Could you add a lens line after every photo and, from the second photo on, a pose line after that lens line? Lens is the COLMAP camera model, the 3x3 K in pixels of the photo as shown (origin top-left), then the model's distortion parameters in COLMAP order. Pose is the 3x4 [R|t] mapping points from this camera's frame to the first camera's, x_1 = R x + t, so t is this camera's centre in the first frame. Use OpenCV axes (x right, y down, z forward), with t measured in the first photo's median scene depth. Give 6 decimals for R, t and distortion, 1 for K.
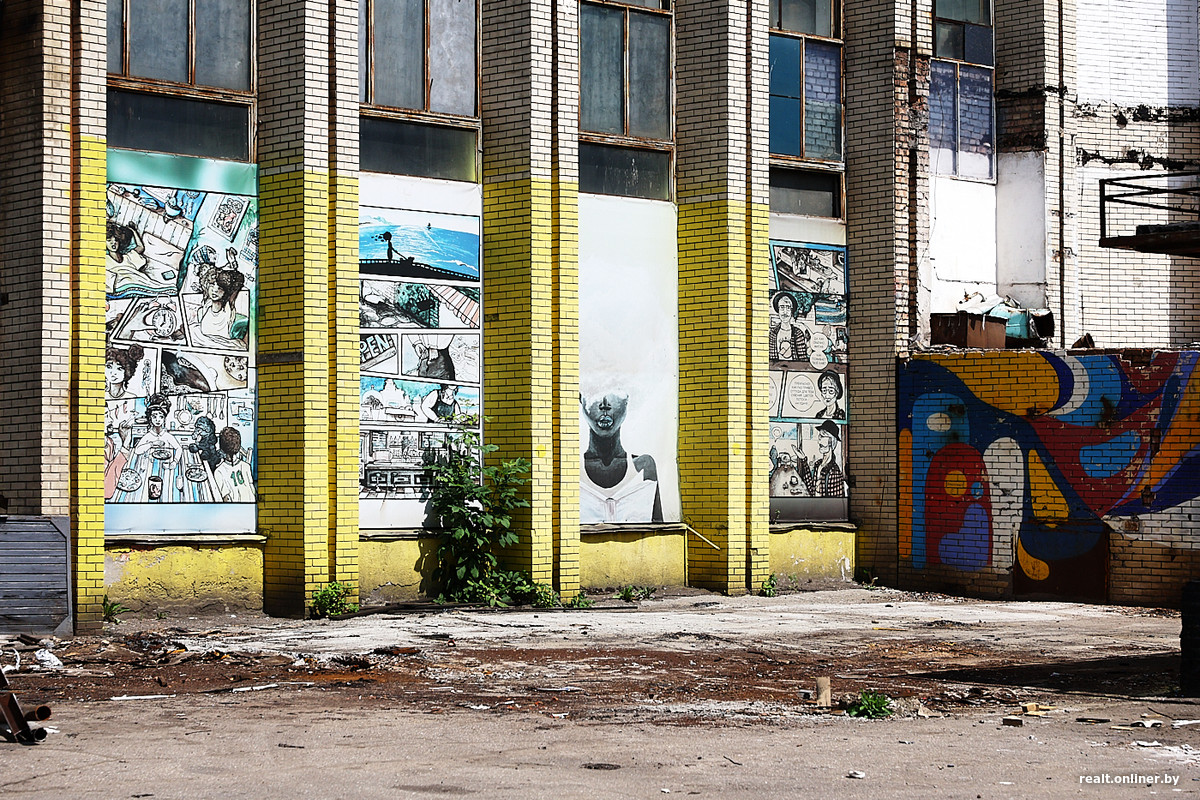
lens RADIAL K [[2756.9, 0, 600.3], [0, 2756.9, 401.0], [0, 0, 1]] dist [0.059168, 0.000000]
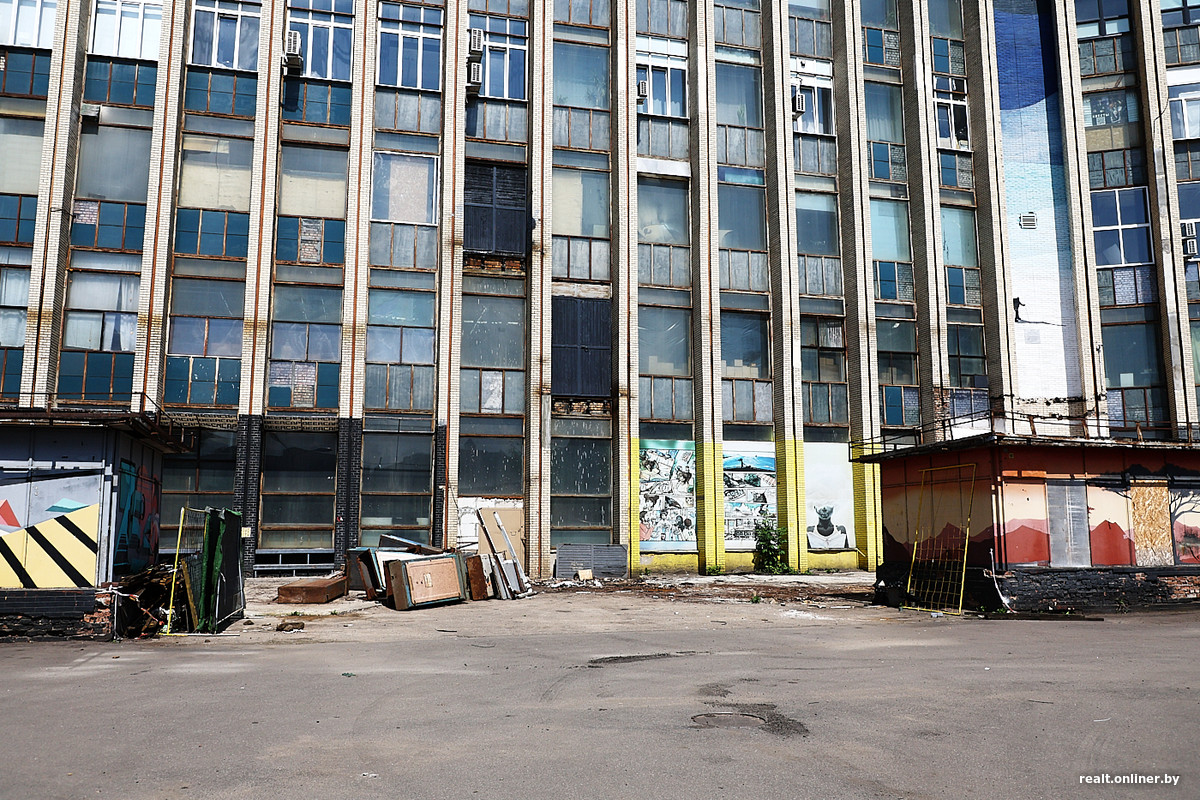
lens RADIAL K [[998.1, 0, 603.8], [0, 998.1, 390.8], [0, 0, 1]] dist [-0.019999, 0.000166]
pose [[0.865954, -0.071619, -0.494969, 0.352782], [0.016080, 0.993169, -0.115574, -0.005778], [0.499865, 0.092123, 0.861190, -0.112993]]
